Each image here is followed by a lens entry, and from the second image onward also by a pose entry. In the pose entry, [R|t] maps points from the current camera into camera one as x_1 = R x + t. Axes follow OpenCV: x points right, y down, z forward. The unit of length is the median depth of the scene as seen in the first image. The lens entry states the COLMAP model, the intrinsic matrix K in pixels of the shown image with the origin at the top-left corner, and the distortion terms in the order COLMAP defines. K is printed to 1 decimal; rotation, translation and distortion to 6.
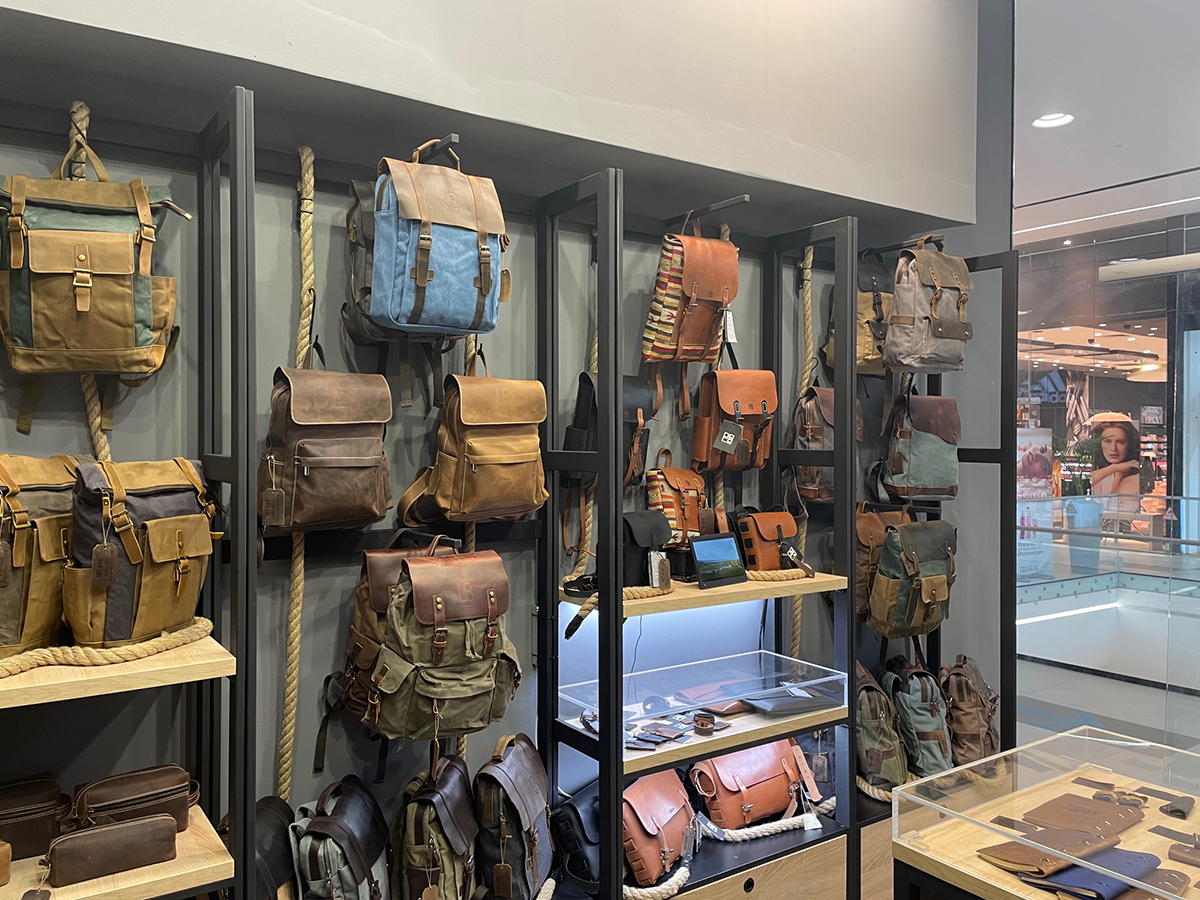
lens RADIAL K [[908.1, 0, 601.6], [0, 908.1, 443.9], [0, 0, 1]] dist [0.042139, -0.033948]
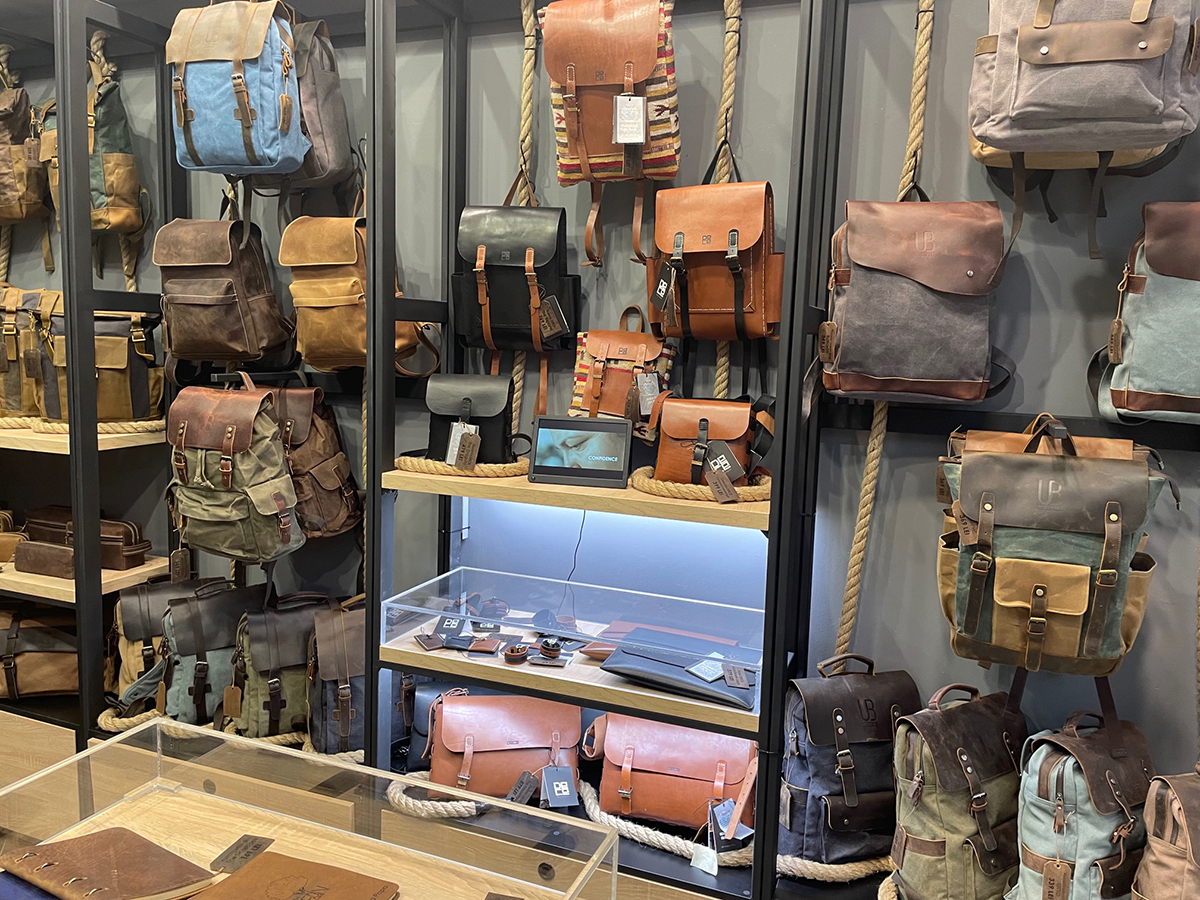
lens RADIAL K [[908.1, 0, 599.0], [0, 908.1, 449.7], [0, 0, 1]] dist [0.042139, -0.033948]
pose [[0.557548, 0.119365, -0.821519, 0.878330], [-0.040151, 0.992328, 0.116933, 0.047036], [0.829173, -0.032211, 0.558063, 0.710466]]
